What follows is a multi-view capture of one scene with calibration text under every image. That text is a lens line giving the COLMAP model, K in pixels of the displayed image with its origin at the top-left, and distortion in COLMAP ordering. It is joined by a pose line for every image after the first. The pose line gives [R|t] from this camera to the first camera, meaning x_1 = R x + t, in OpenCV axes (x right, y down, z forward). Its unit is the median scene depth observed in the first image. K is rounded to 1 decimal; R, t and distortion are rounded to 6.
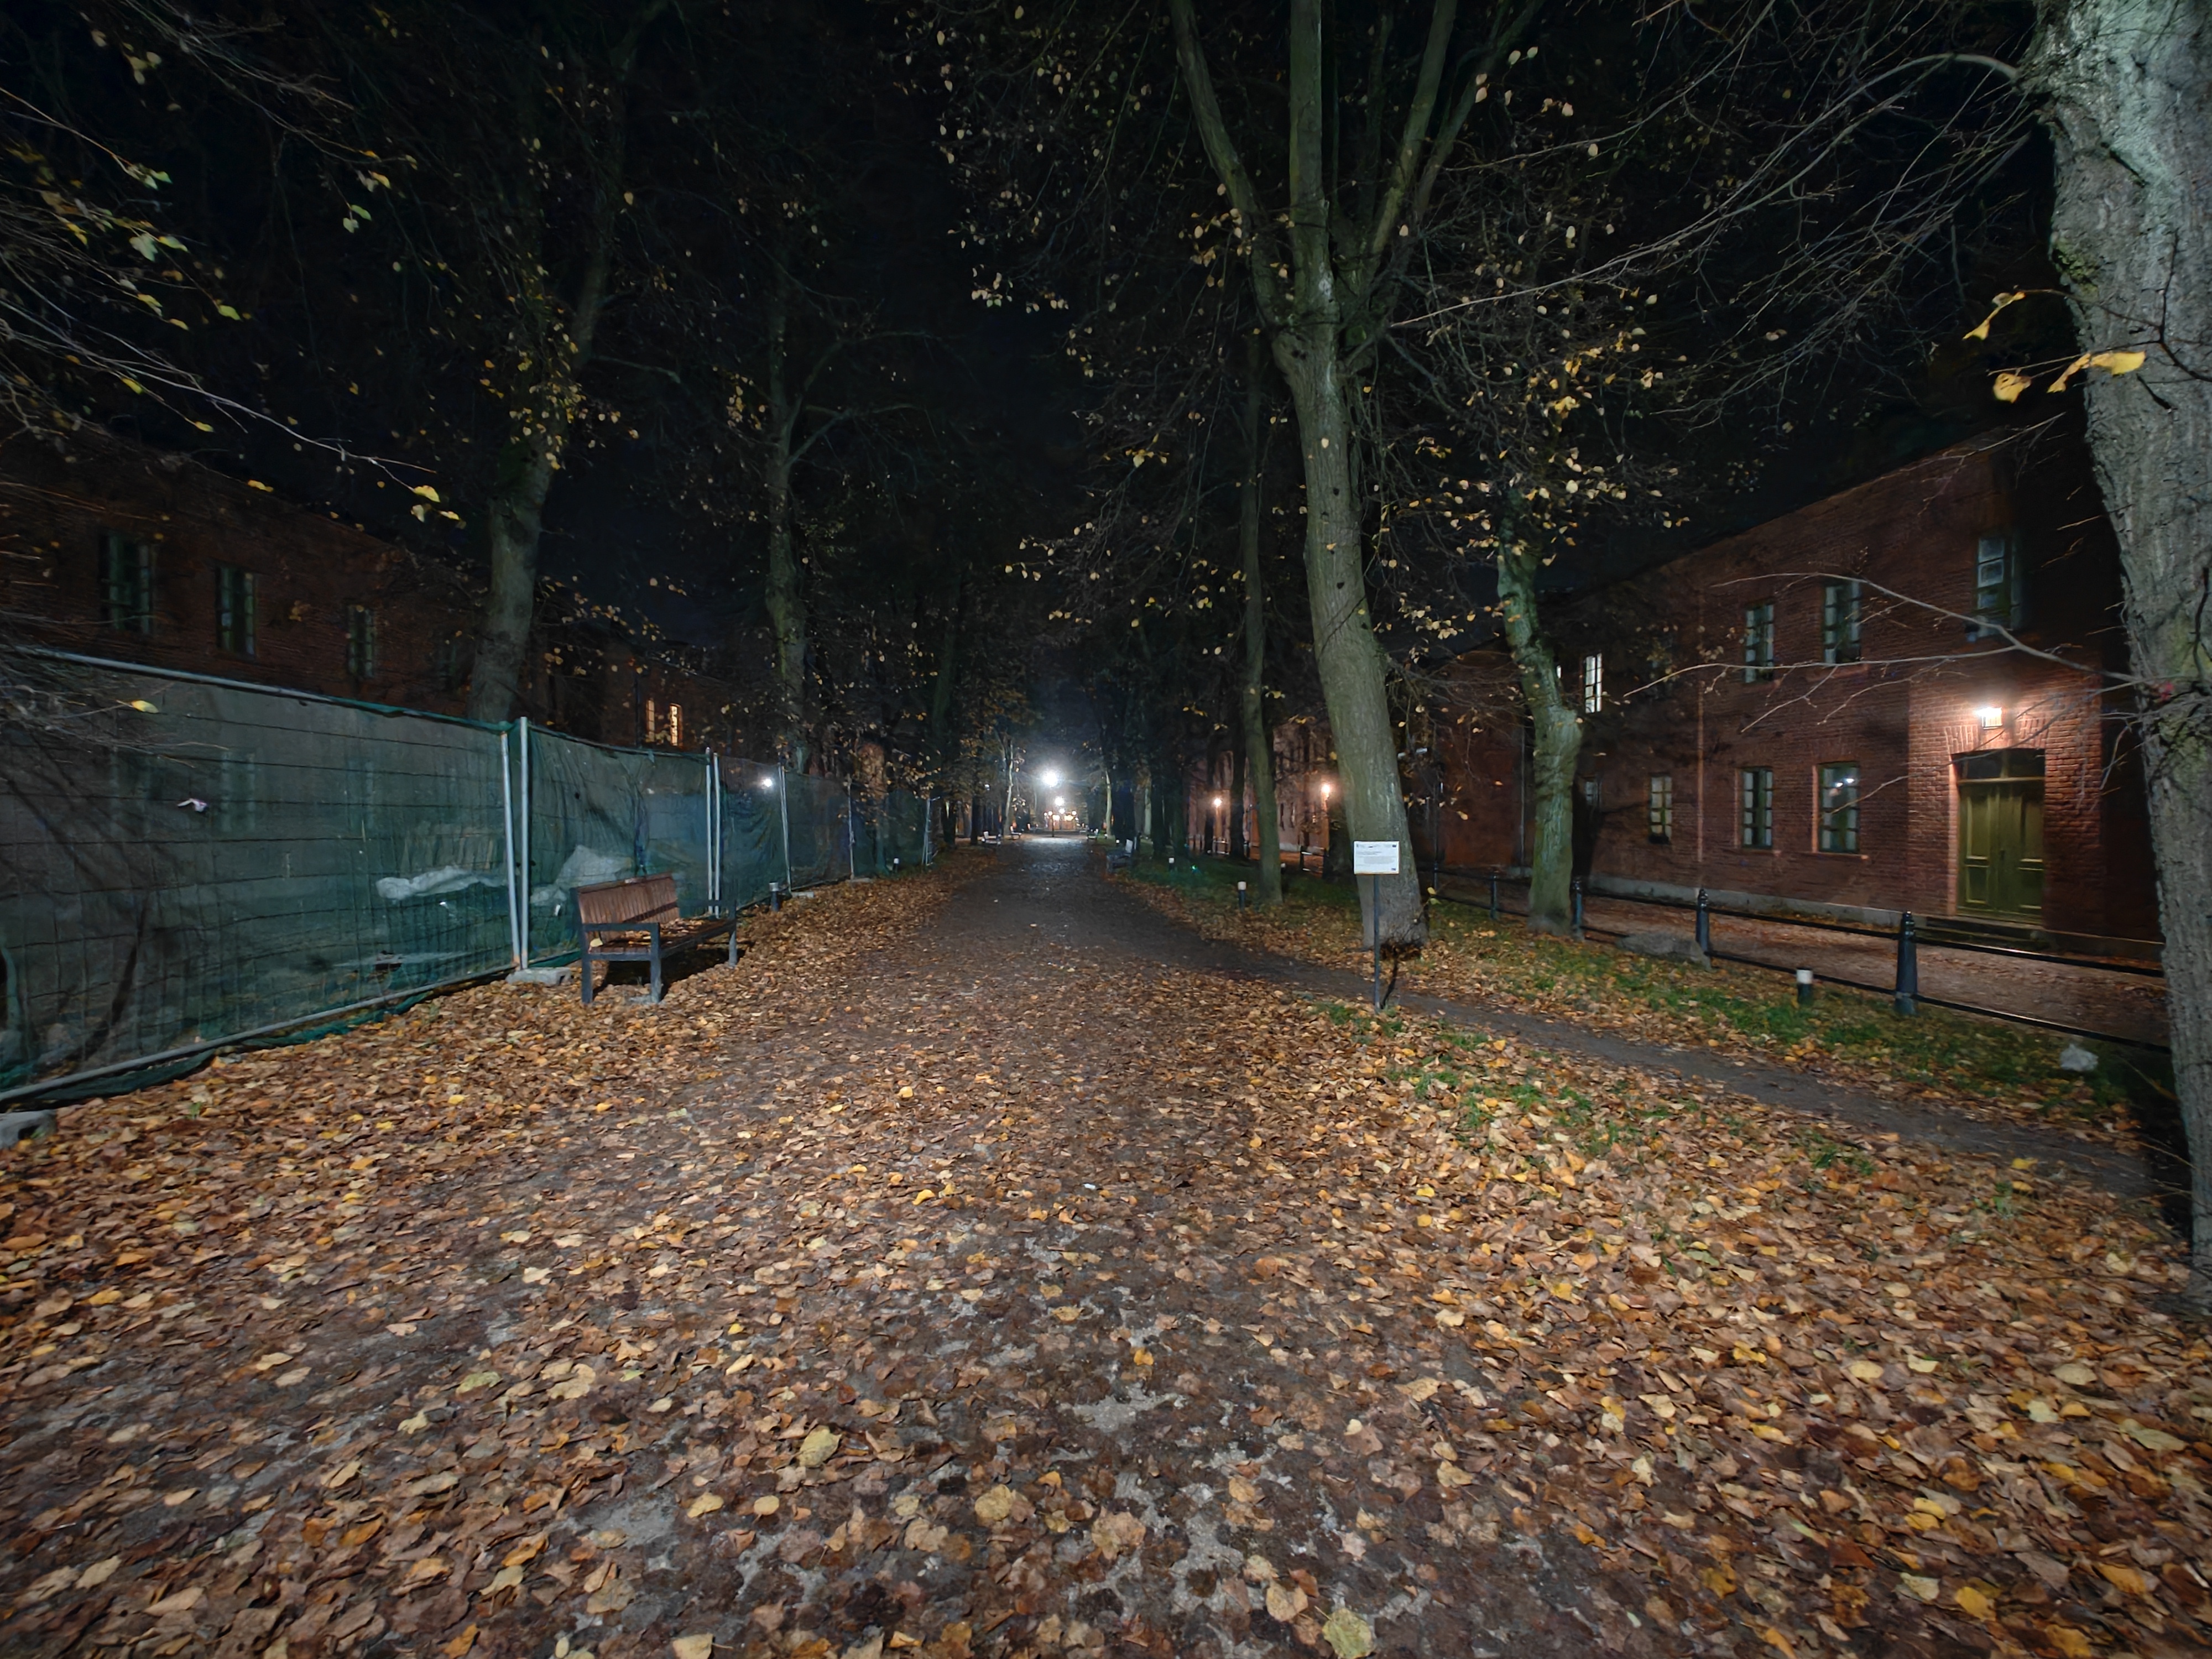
lens RADIAL K [[913.0, 0, 1109.6], [0, 913.0, 835.8], [0, 0, 1]] dist [-0.013324, 0.002767]
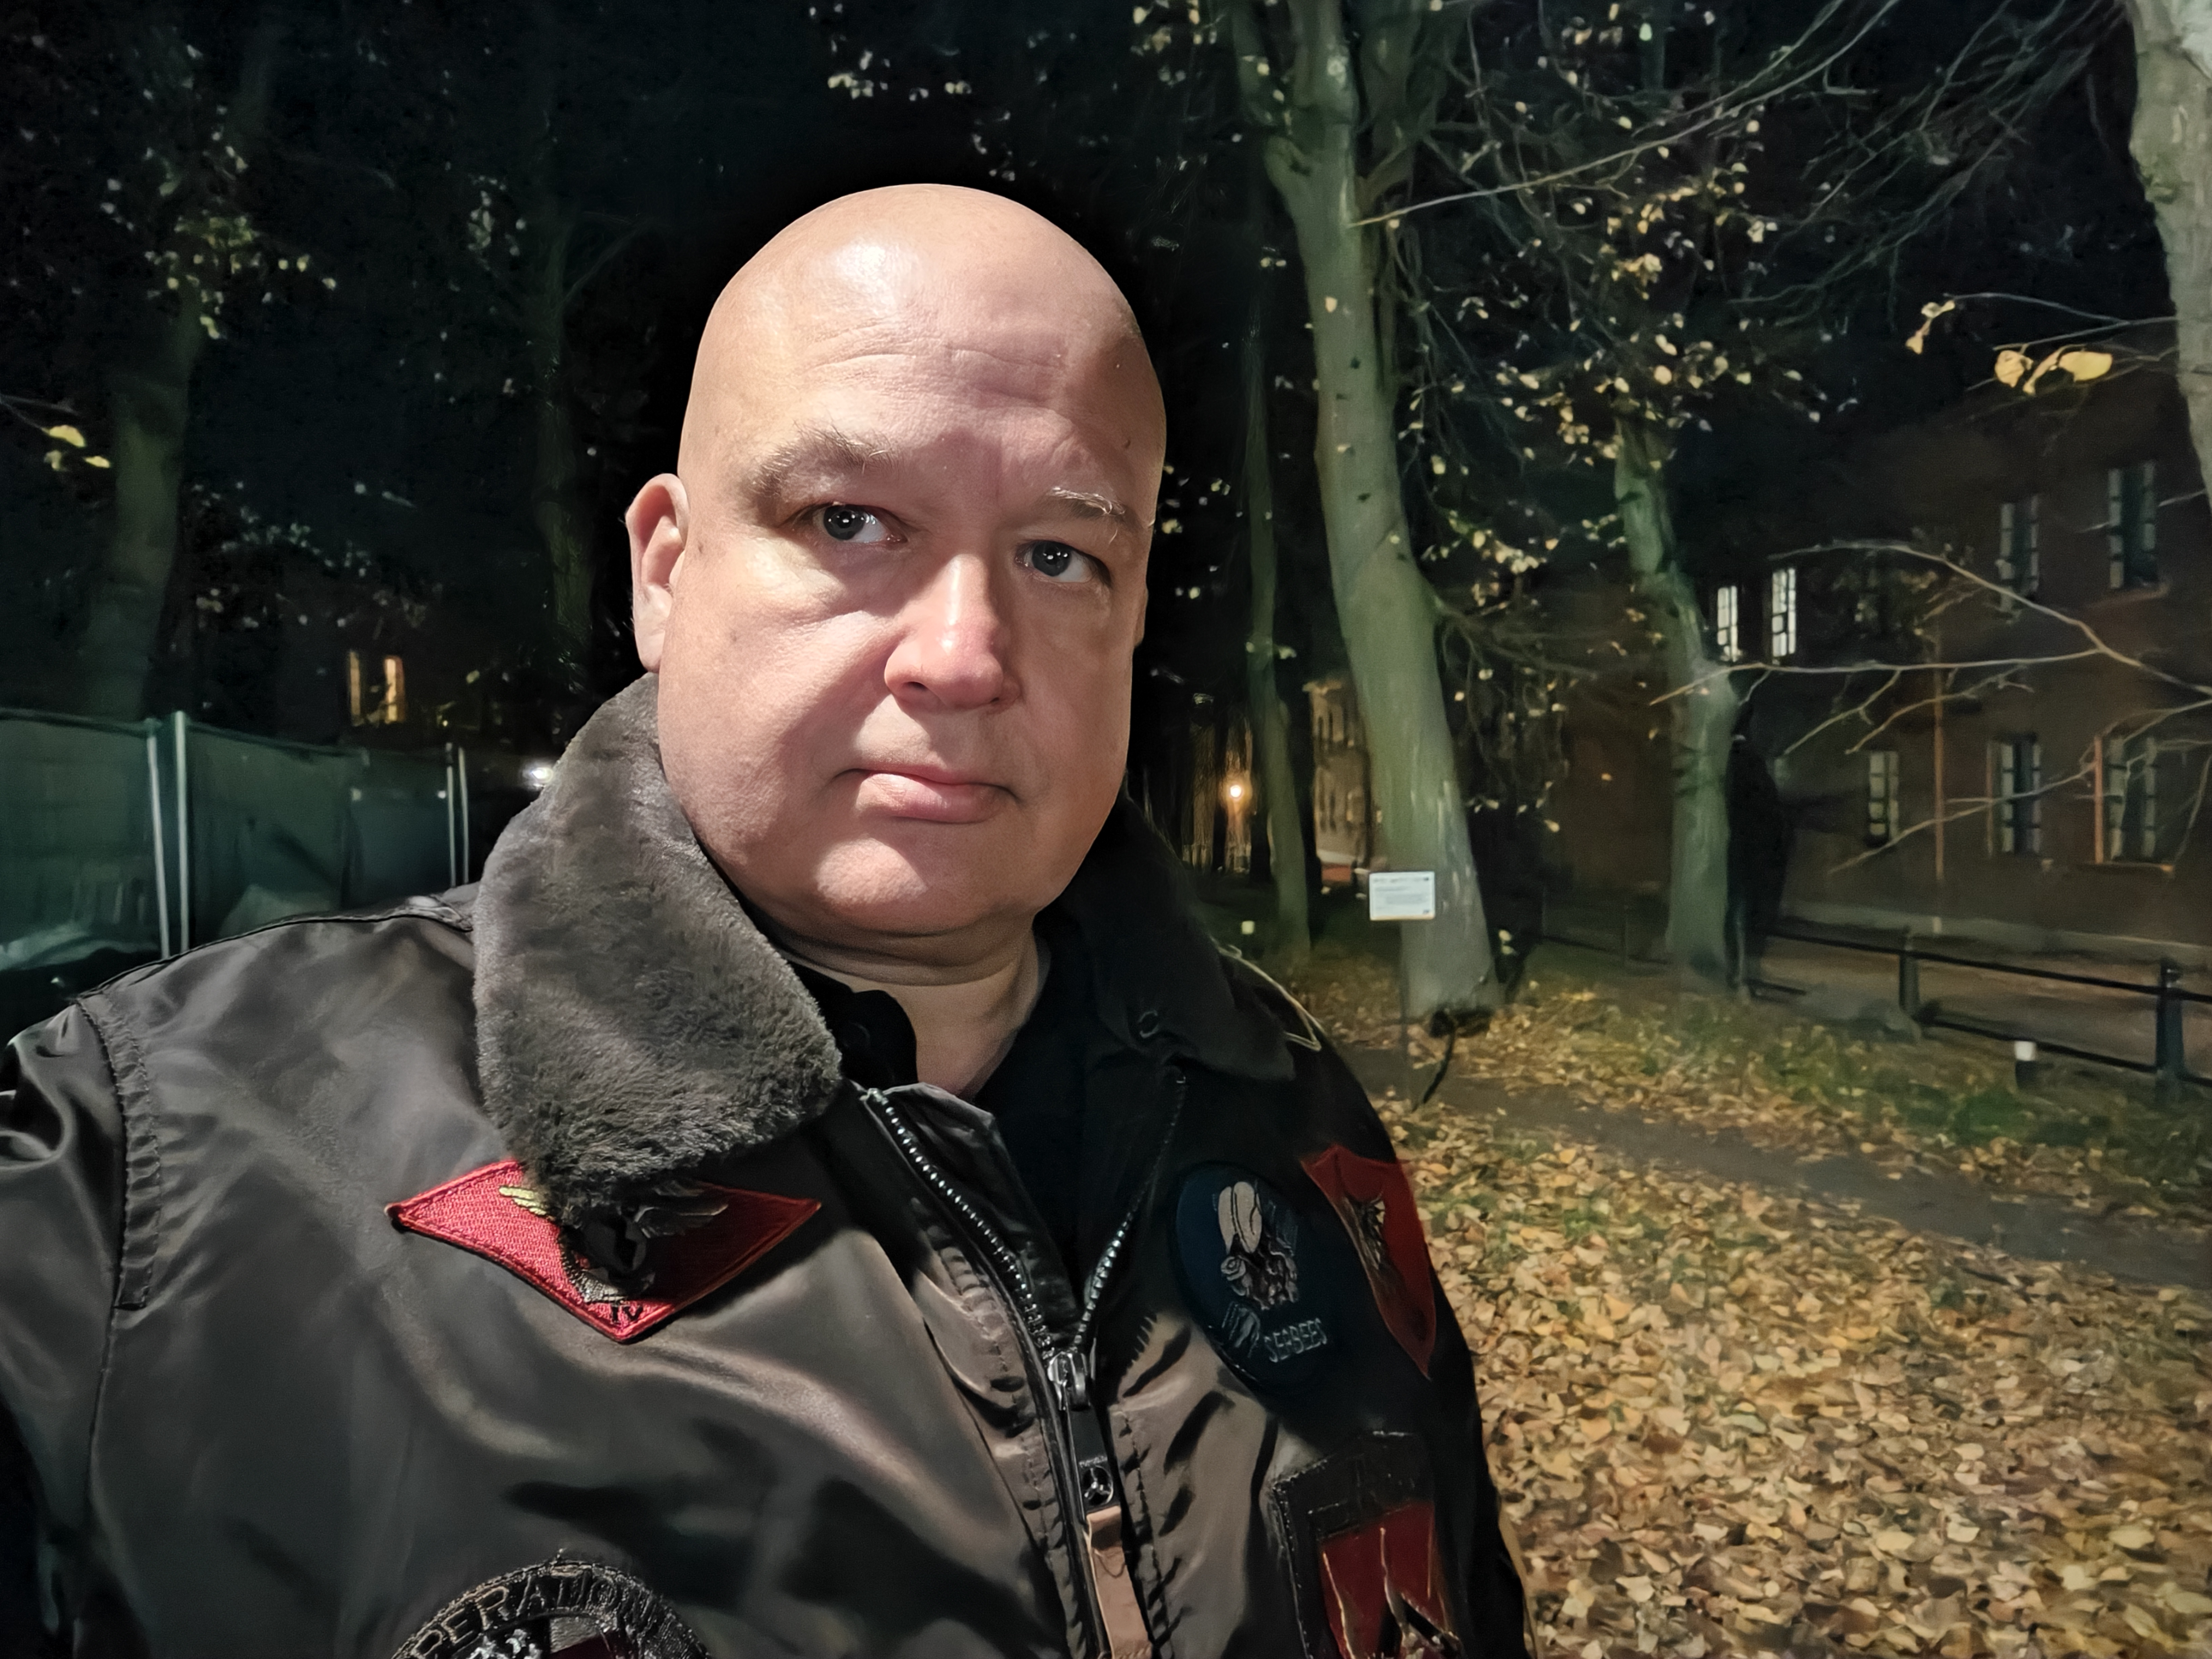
lens RADIAL K [[1425.6, 0, 1119.2], [0, 1425.6, 839.1], [0, 0, 1]] dist [0.005454, -0.017946]
pose [[0.999516, -0.016119, 0.026602, 0.040055], [0.016133, 0.999870, -0.000309, -0.023470], [-0.026594, 0.000738, 0.999646, -0.106623]]
